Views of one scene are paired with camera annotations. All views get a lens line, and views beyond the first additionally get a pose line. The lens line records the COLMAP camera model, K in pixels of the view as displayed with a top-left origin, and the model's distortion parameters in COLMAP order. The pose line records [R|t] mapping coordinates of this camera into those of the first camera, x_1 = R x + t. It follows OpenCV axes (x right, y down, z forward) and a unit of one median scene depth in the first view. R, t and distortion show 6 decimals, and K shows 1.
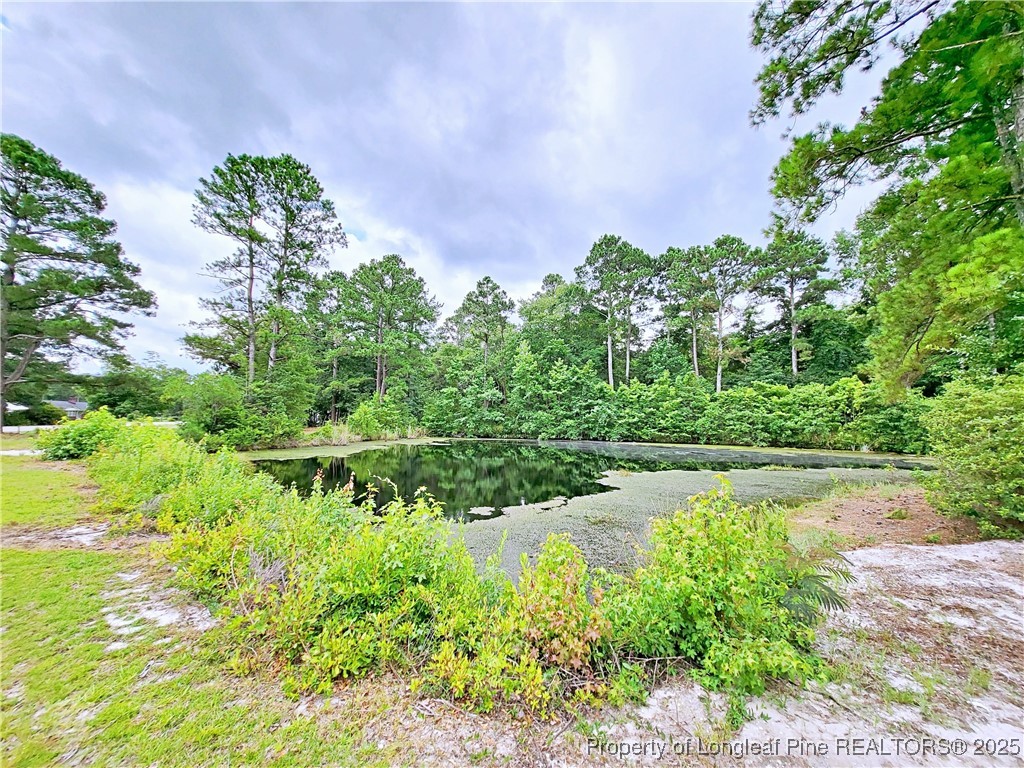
lens RADIAL K [[399.2, 0, 515.8], [0, 399.2, 385.4], [0, 0, 1]] dist [0.003138, -0.001141]
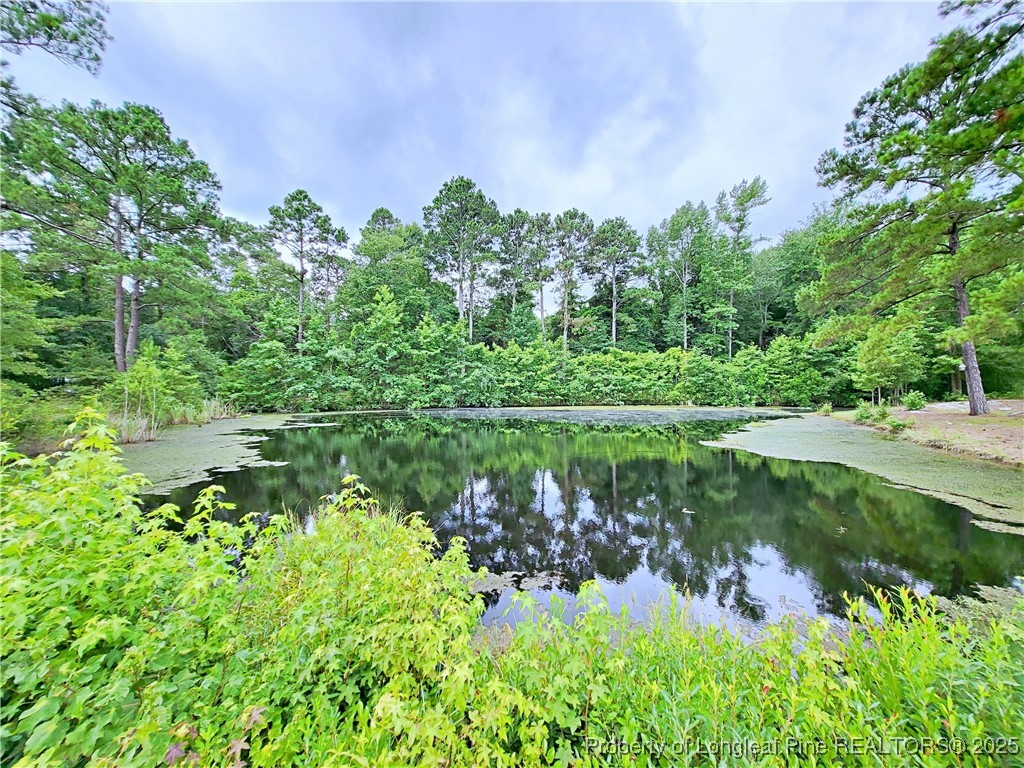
lens RADIAL K [[399.2, 0, 507.3], [0, 399.2, 384.5], [0, 0, 1]] dist [0.003138, -0.001141]
pose [[0.812761, -0.017283, 0.582341, -0.271316], [-0.034779, 0.996338, 0.078109, 0.013599], [-0.581559, -0.083737, 0.809183, 0.230536]]
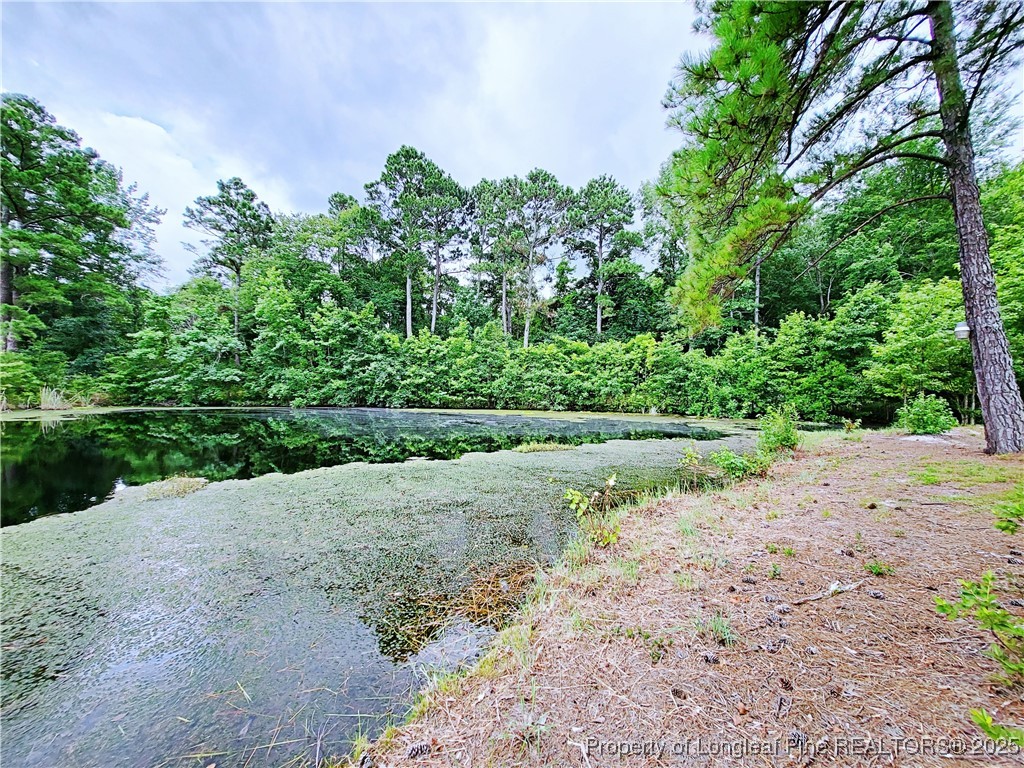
lens RADIAL K [[399.2, 0, 510.8], [0, 399.2, 385.1], [0, 0, 1]] dist [0.003138, -0.001141]
pose [[0.932088, 0.002534, 0.362224, 0.172622], [-0.032590, 0.996507, 0.076890, 0.028847], [-0.360764, -0.083473, 0.928914, 0.198307]]
